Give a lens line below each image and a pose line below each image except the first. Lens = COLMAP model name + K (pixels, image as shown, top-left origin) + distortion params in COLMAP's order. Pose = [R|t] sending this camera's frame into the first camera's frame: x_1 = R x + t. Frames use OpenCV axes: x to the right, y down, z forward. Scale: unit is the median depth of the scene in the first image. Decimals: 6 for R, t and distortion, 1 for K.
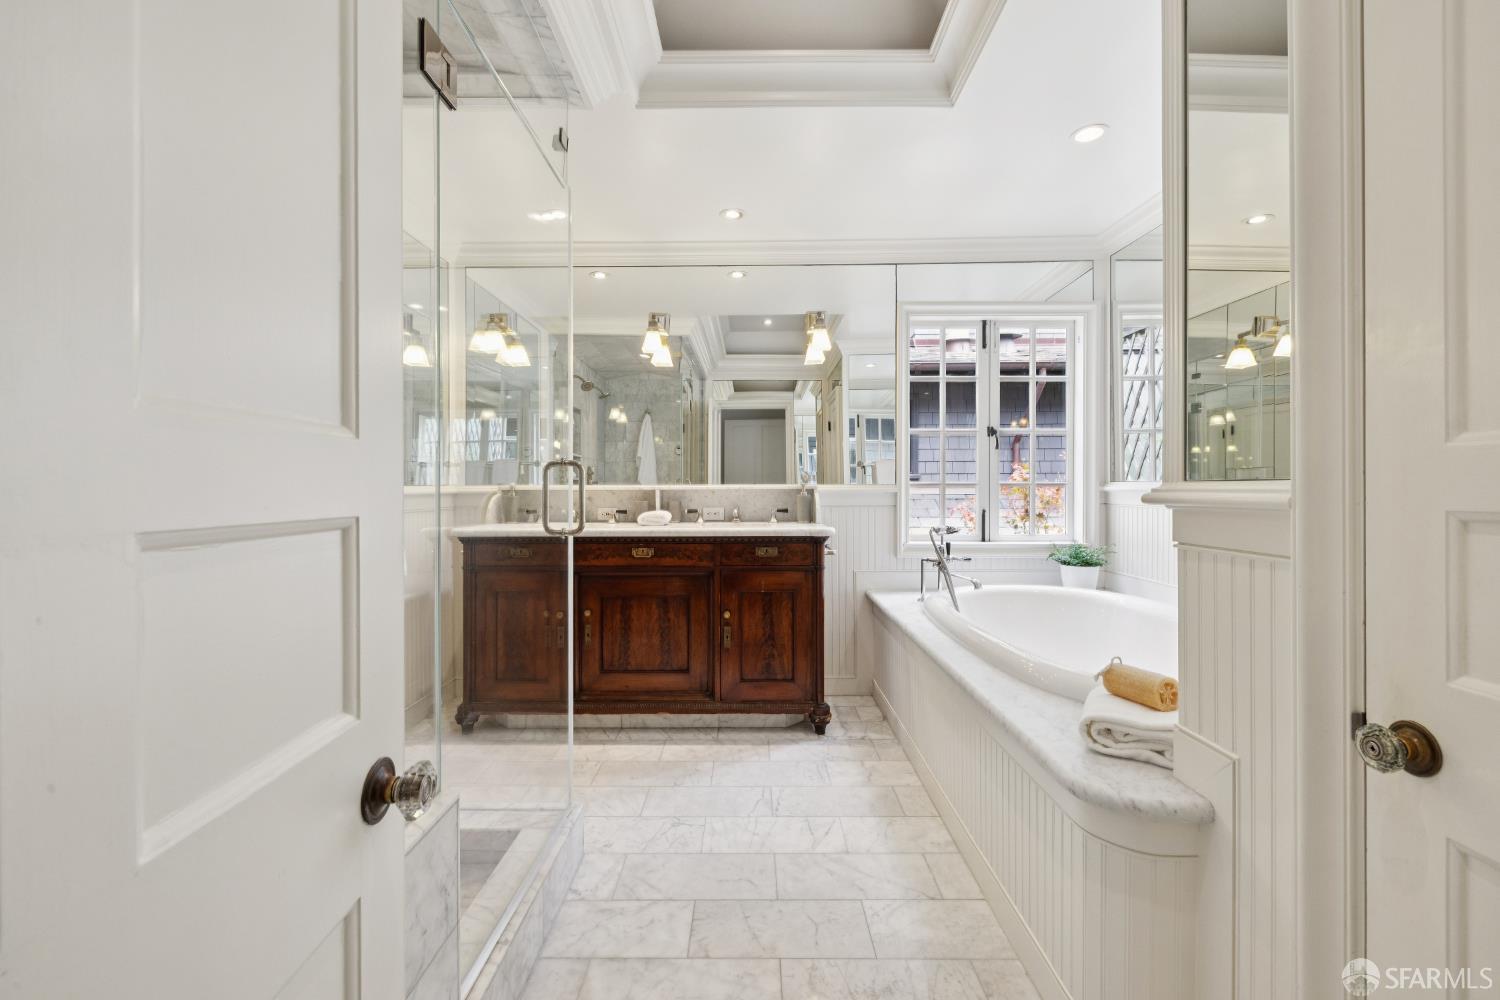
lens RADIAL K [[641.6, 0, 750.6], [0, 641.6, 495.9], [0, 0, 1]] dist [-0.004018, -0.000261]
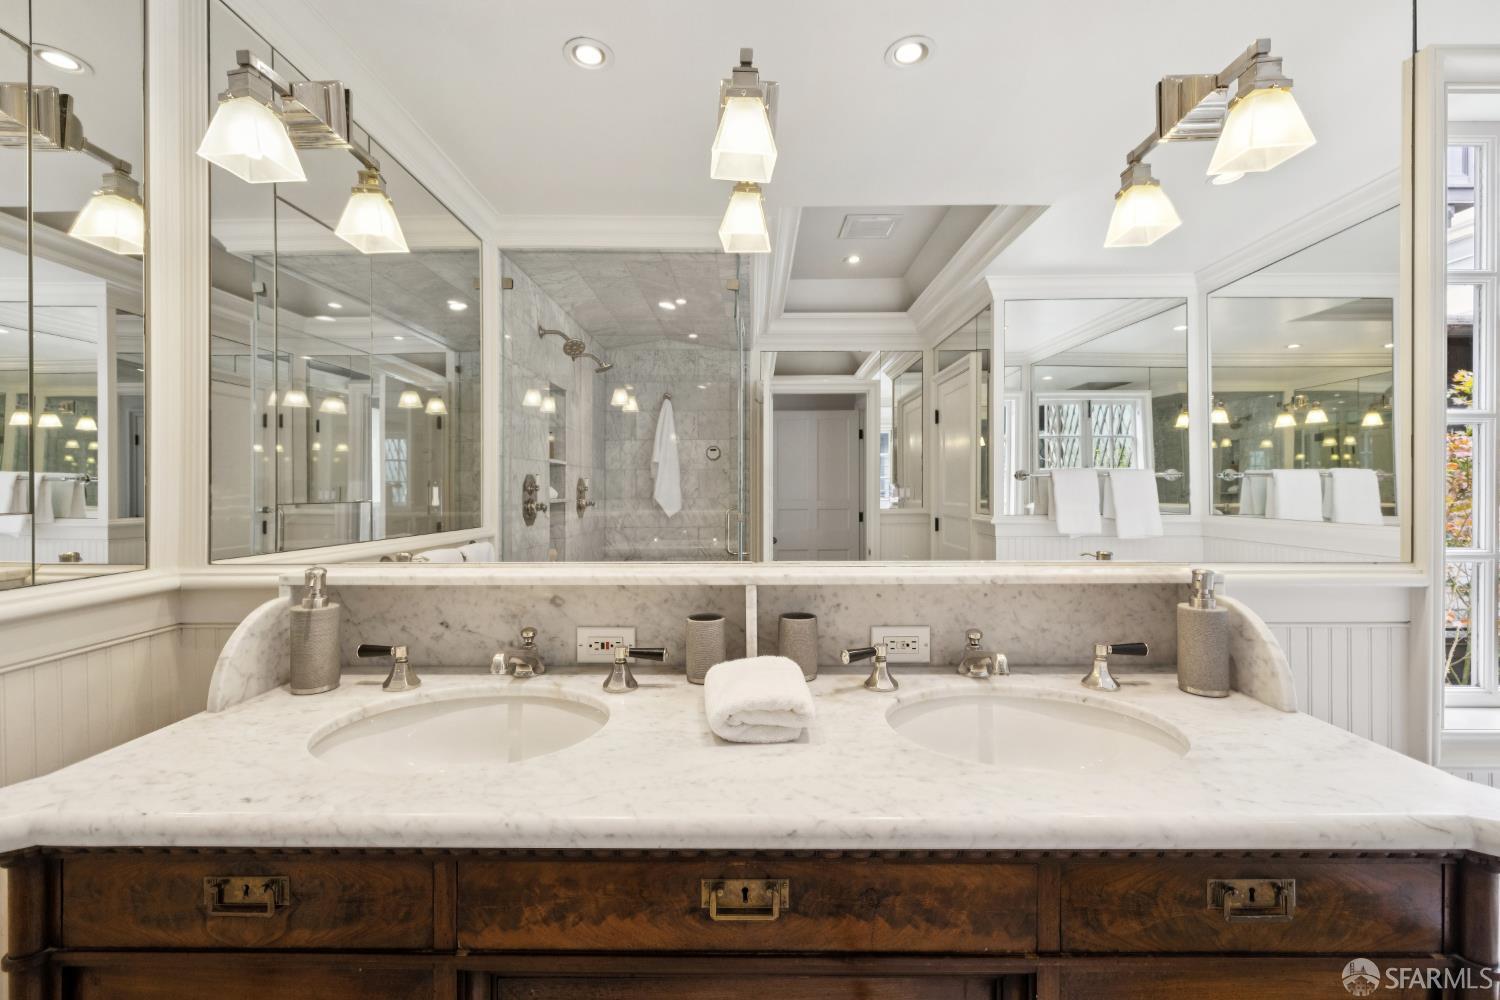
lens RADIAL K [[641.6, 0, 751.4], [0, 641.6, 496.1], [0, 0, 1]] dist [-0.004018, -0.000261]
pose [[0.999994, 0.001883, -0.002806, -0.077336], [-0.001871, 0.999990, 0.004052, -0.031111], [0.002814, -0.004047, 0.999988, 0.353865]]
